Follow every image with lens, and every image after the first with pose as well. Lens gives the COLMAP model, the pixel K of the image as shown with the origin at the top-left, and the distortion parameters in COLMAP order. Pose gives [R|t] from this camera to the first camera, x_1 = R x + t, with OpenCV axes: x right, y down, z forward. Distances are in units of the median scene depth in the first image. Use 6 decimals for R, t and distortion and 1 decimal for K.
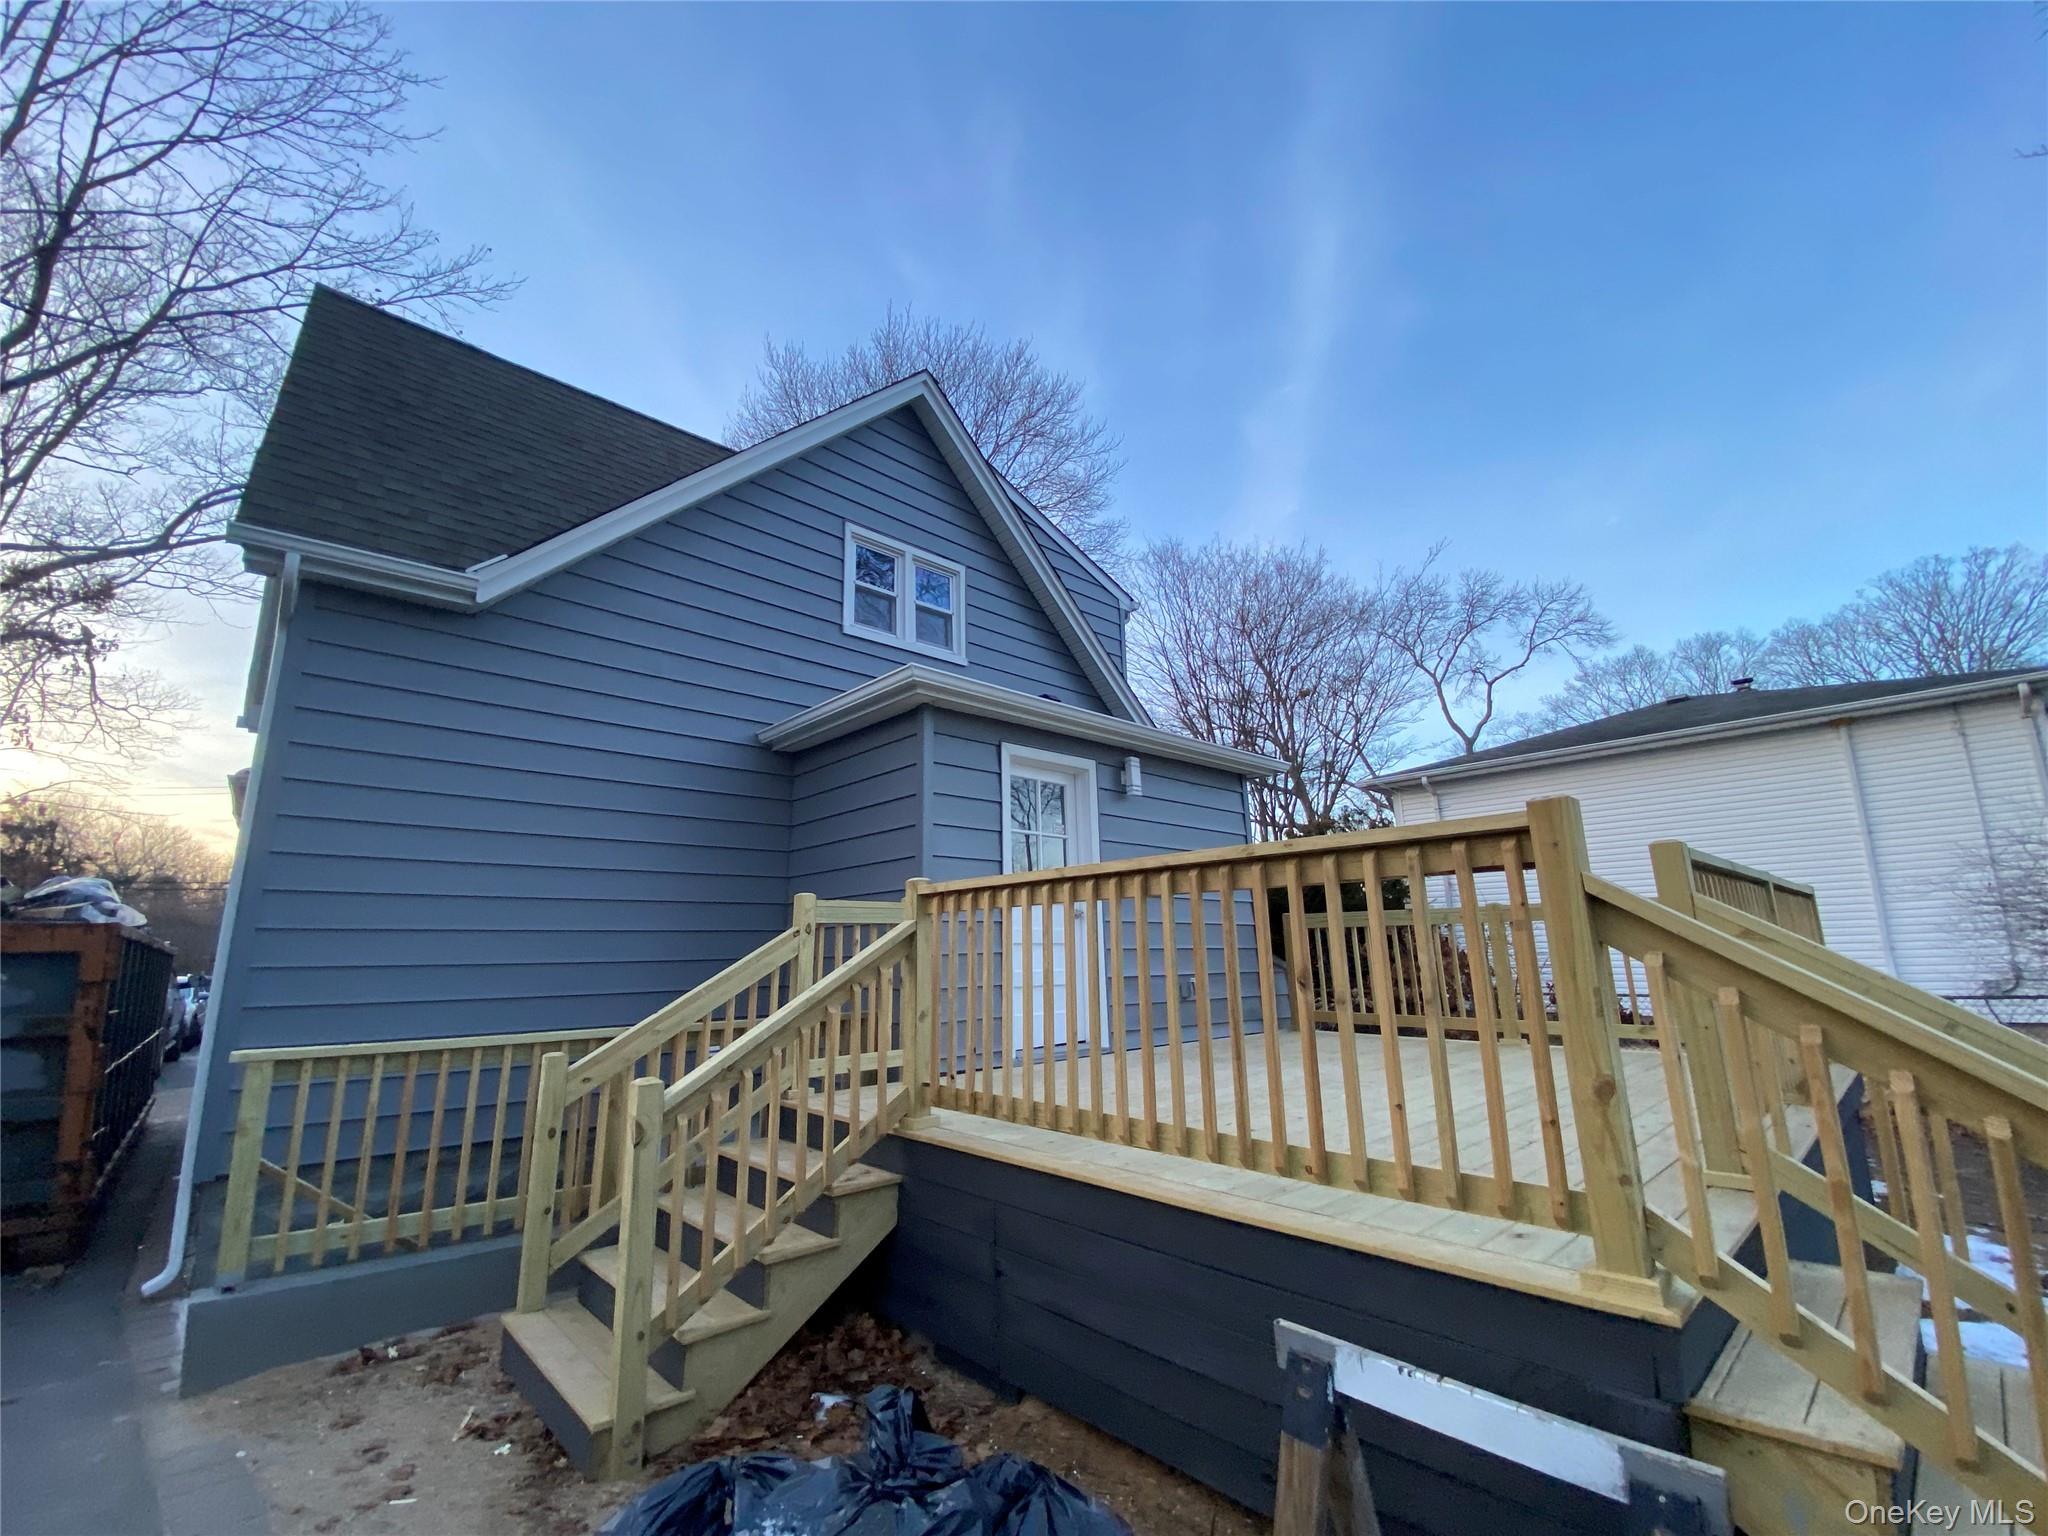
lens RADIAL K [[822.8, 0, 1024.0], [0, 822.8, 768.0], [0, 0, 1]] dist [-0.000250, -0.009499]
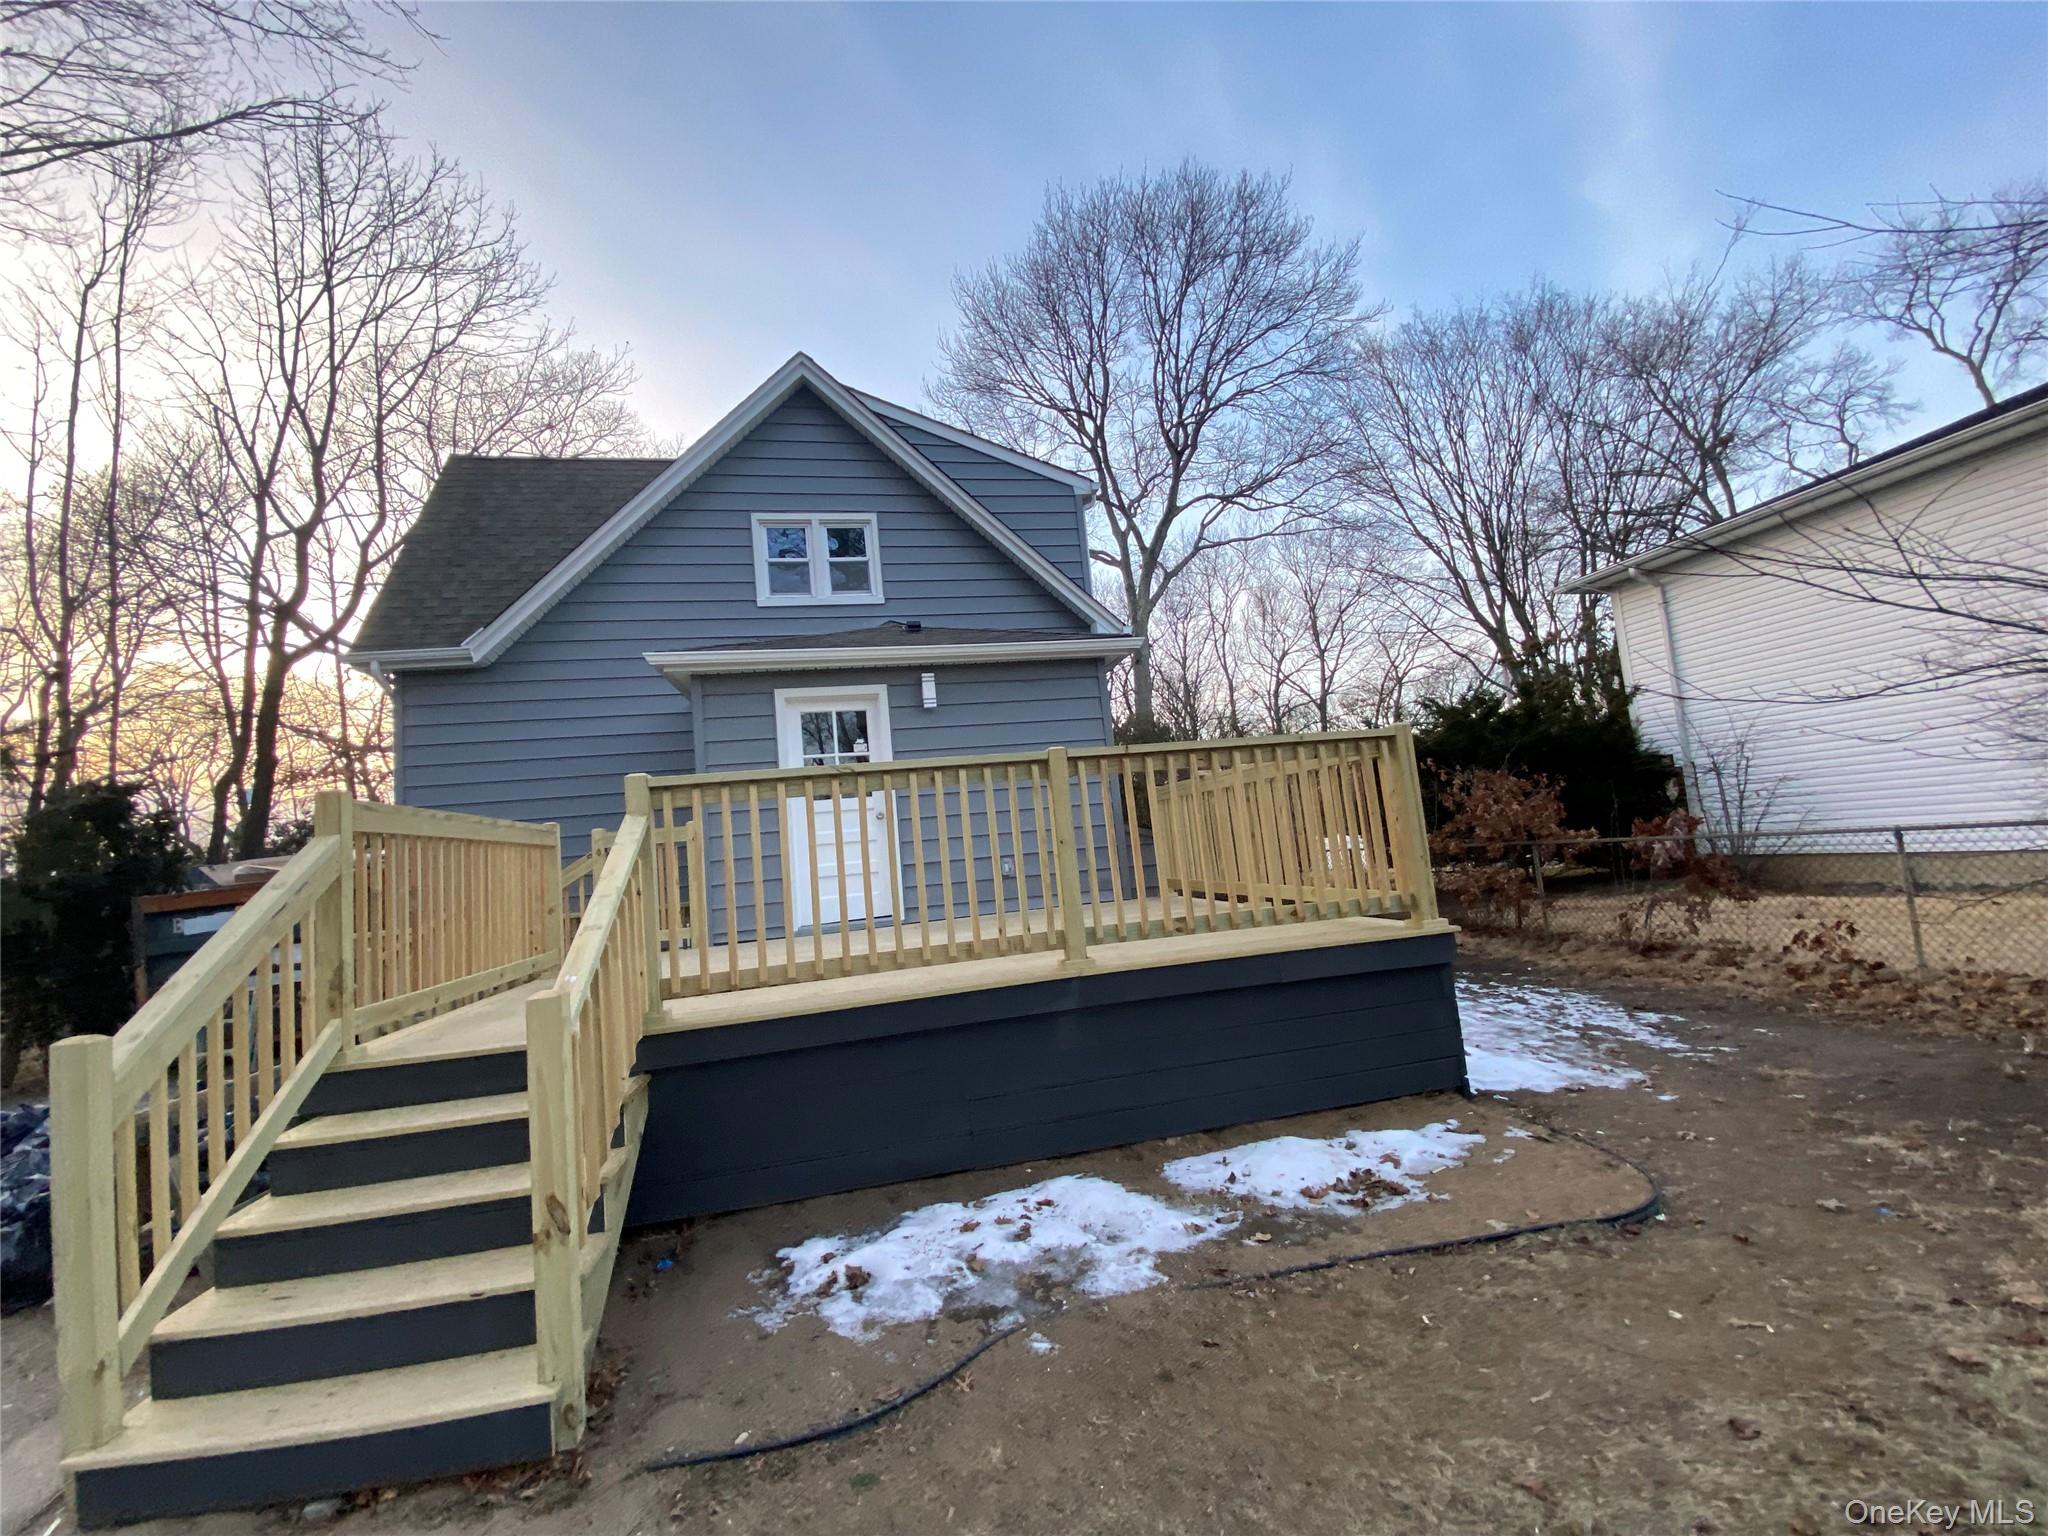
lens RADIAL K [[822.8, 0, 1024.0], [0, 822.8, 768.0], [0, 0, 1]] dist [-0.000250, -0.009499]
pose [[0.868240, -0.105034, -0.484900, 0.711245], [0.181130, 0.976980, 0.112700, 0.009599], [0.461900, -0.185681, 0.867278, 0.048422]]
